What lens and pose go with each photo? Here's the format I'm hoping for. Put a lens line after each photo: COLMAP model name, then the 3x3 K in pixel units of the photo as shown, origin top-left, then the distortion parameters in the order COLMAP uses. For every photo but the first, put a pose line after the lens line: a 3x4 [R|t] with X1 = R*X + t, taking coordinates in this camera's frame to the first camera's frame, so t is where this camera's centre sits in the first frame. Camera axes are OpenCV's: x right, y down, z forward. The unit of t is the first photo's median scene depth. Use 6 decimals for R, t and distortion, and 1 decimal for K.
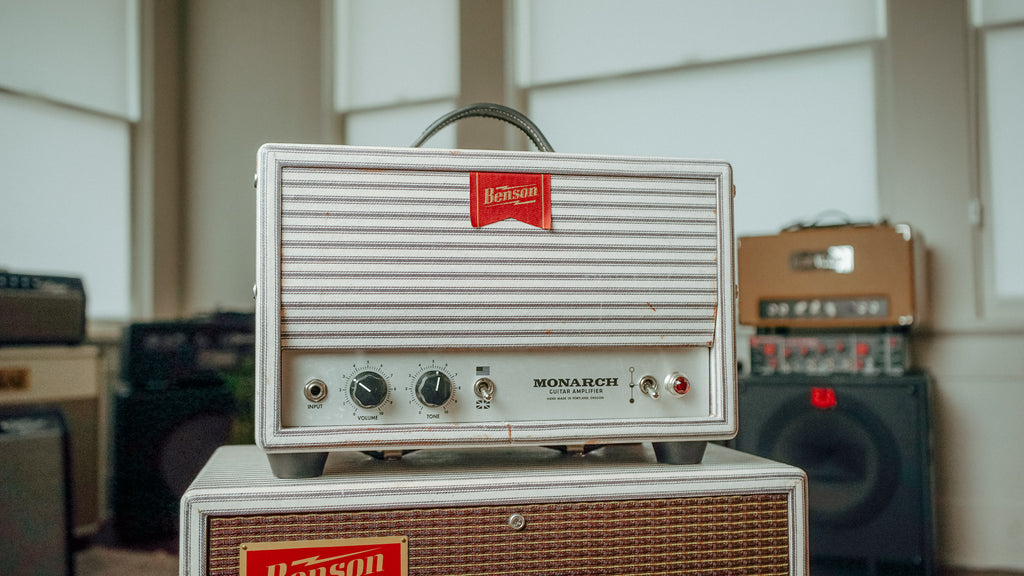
lens RADIAL K [[978.1, 0, 509.0], [0, 978.1, 287.4], [0, 0, 1]] dist [0.000087, 0.000025]
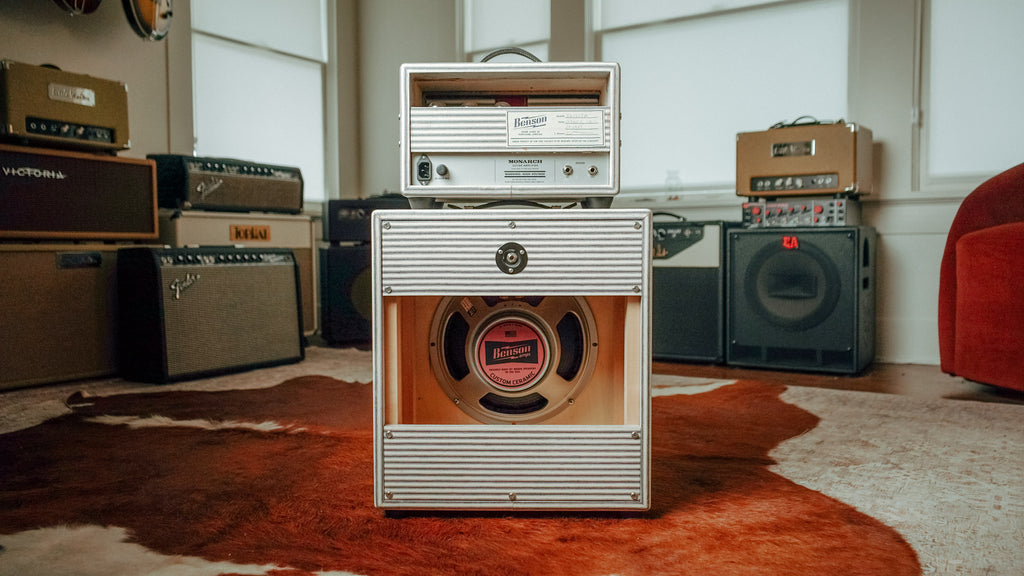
lens RADIAL K [[818.4, 0, 512.3], [0, 818.4, 286.7], [0, 0, 1]] dist [-0.007488, 0.000769]
pose [[0.992687, 0.010502, -0.120256, 0.175219], [0.001436, 0.995110, 0.098758, 0.183685], [0.120705, -0.098208, 0.987818, -0.889711]]
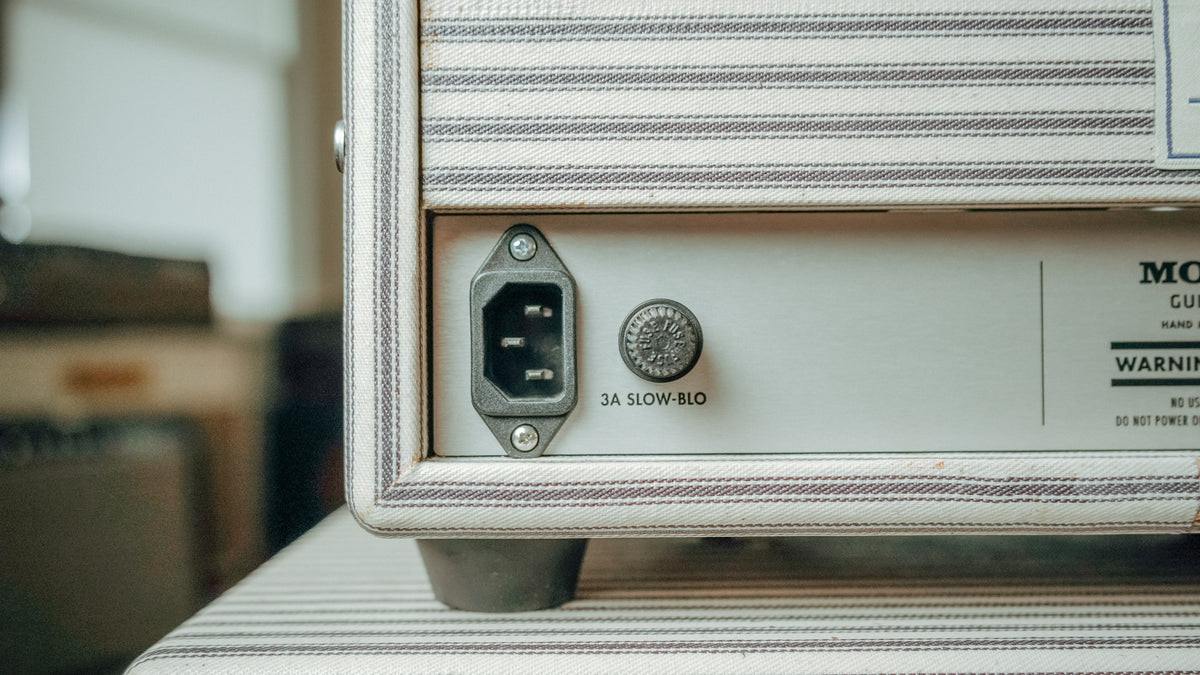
lens RADIAL K [[991.4, 0, 563.3], [0, 991.4, 339.4], [0, 0, 1]] dist [-0.009461, 0.010783]
pose [[0.994104, -0.003511, -0.108377, -0.249306], [0.009714, 0.998340, 0.056765, 0.074589], [0.107998, -0.057483, 0.992488, 0.826107]]
